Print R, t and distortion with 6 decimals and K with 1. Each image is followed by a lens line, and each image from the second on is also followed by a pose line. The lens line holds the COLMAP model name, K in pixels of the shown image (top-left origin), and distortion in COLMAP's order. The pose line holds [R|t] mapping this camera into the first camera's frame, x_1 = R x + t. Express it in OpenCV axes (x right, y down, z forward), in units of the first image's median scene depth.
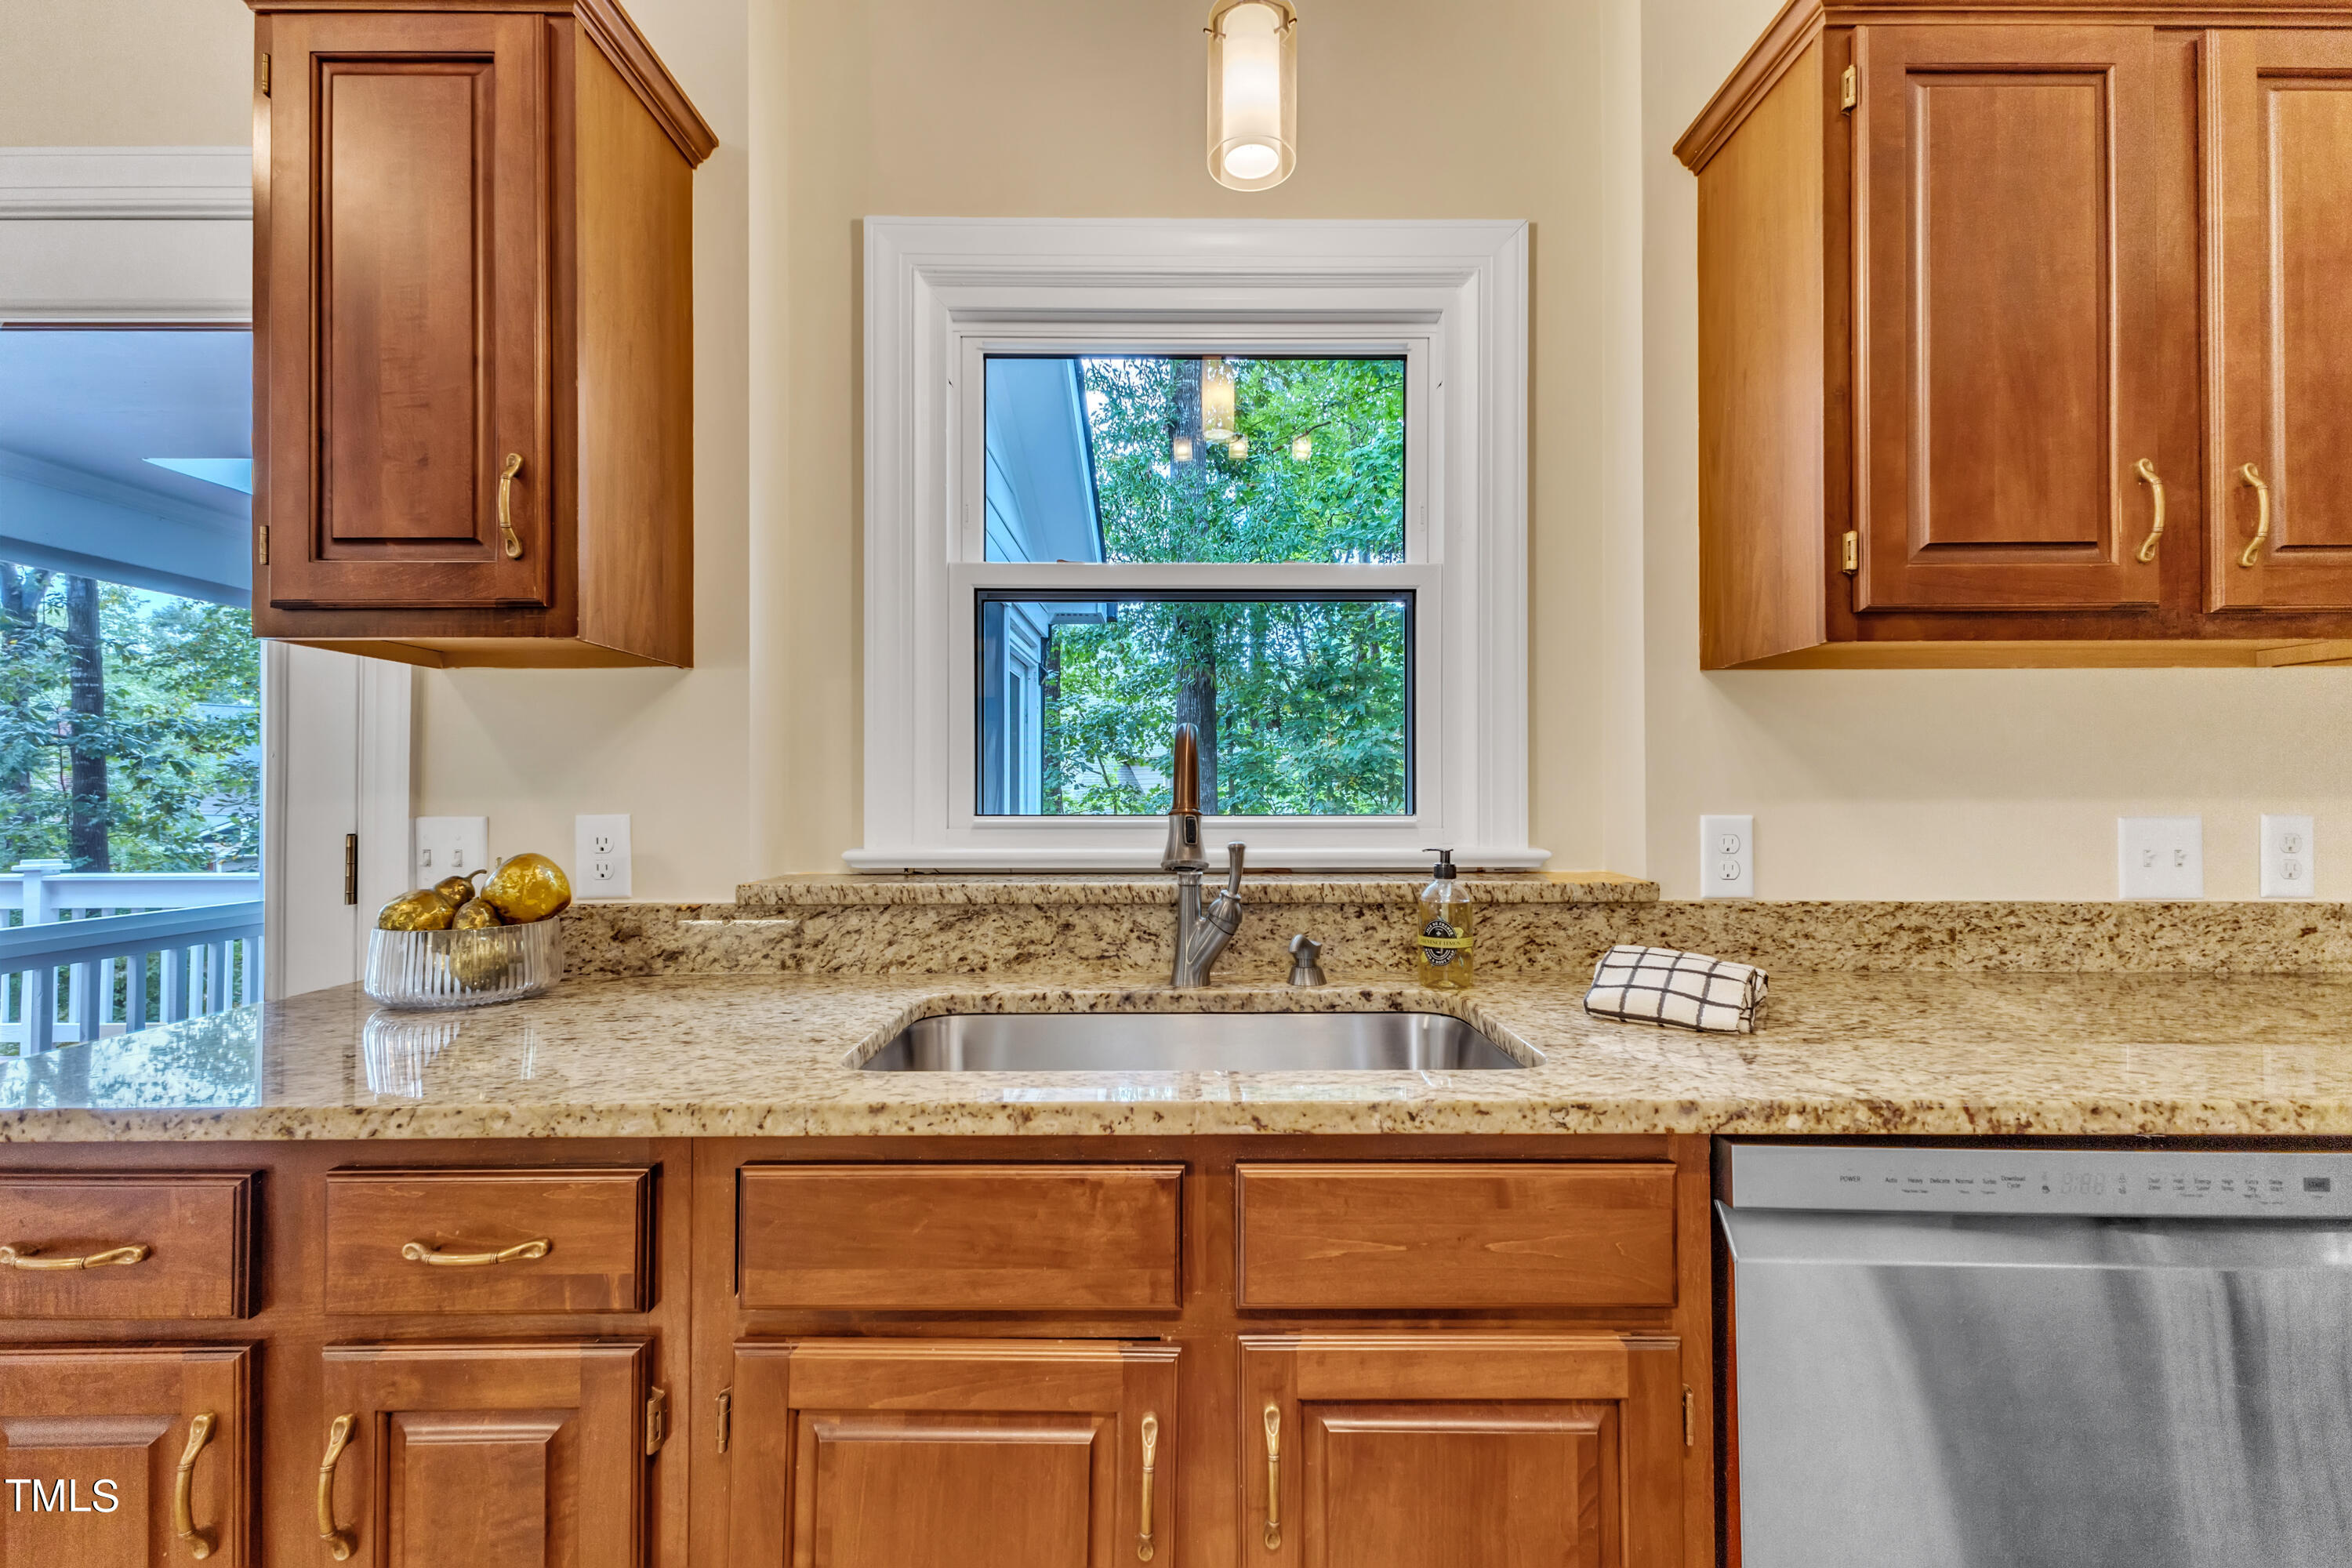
lens RADIAL K [[1032.3, 0, 1191.7], [0, 1032.3, 780.6], [0, 0, 1]] dist [0.011137, -0.000215]
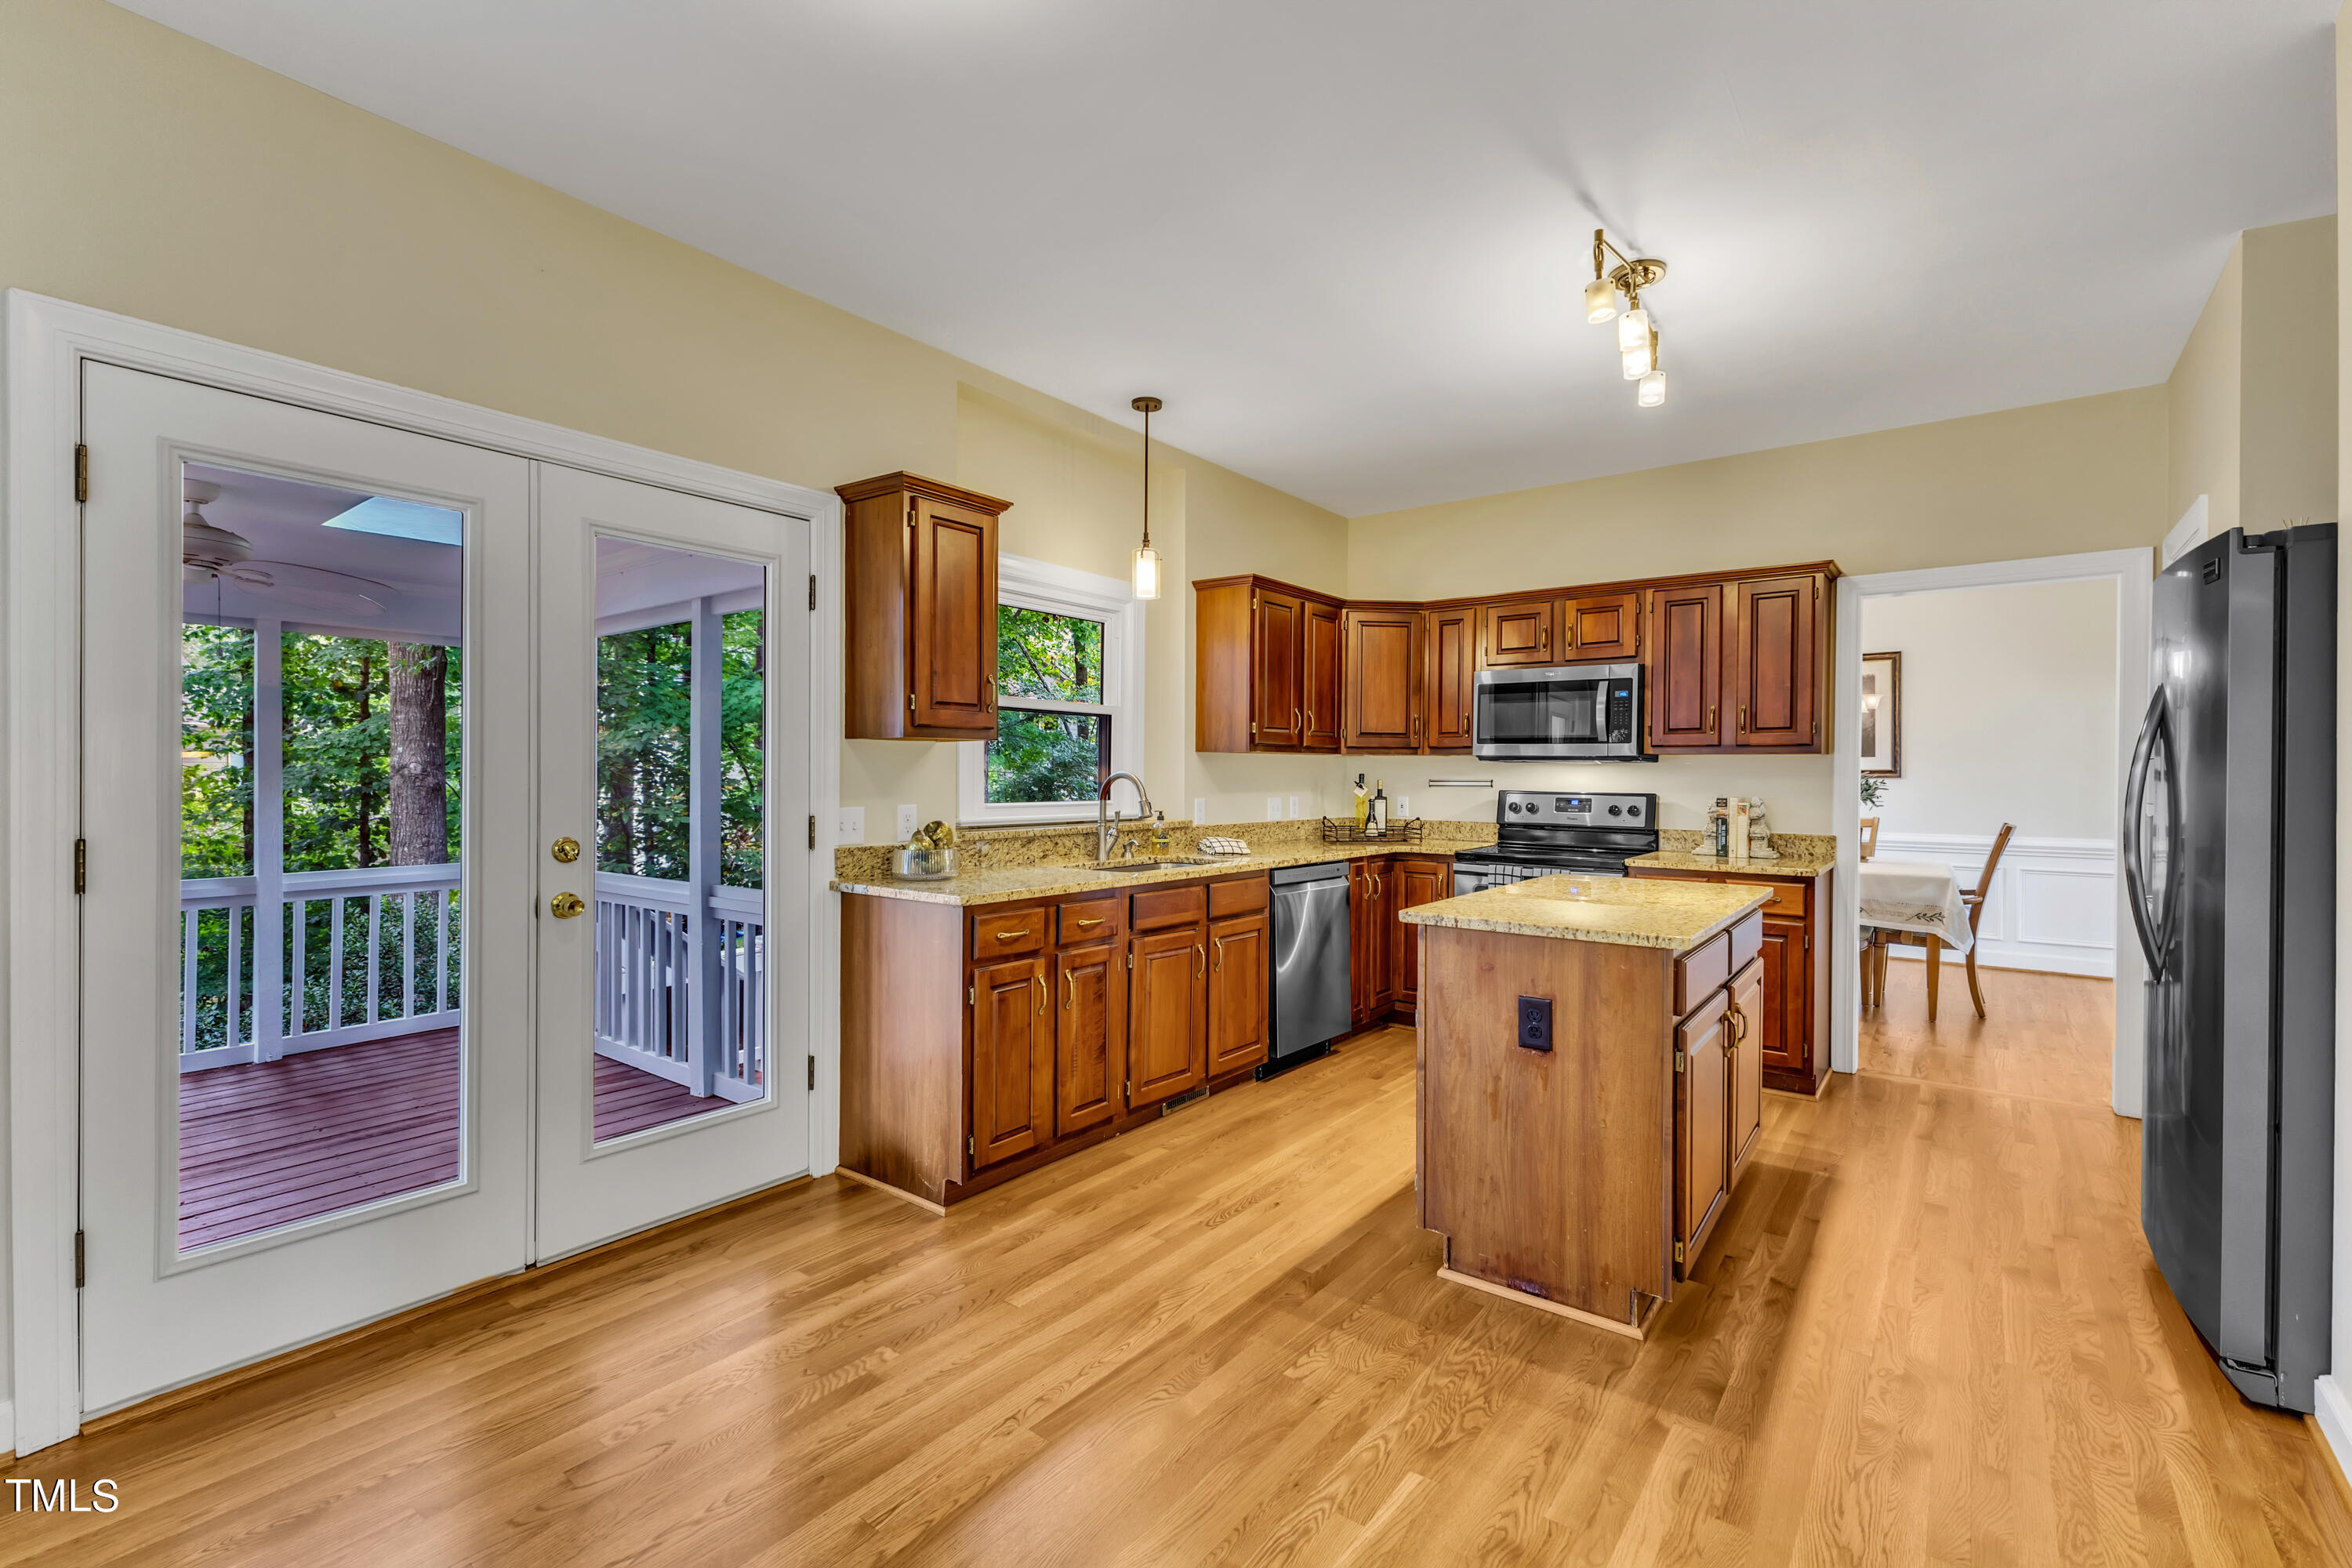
lens RADIAL K [[1032.3, 0, 1176.5], [0, 1032.3, 775.3], [0, 0, 1]] dist [0.011137, -0.000215]
pose [[0.627504, 0.003009, 0.778608, -1.771406], [-0.011870, 0.999913, 0.005702, -0.048755], [-0.778523, -0.012820, 0.627485, -0.813876]]
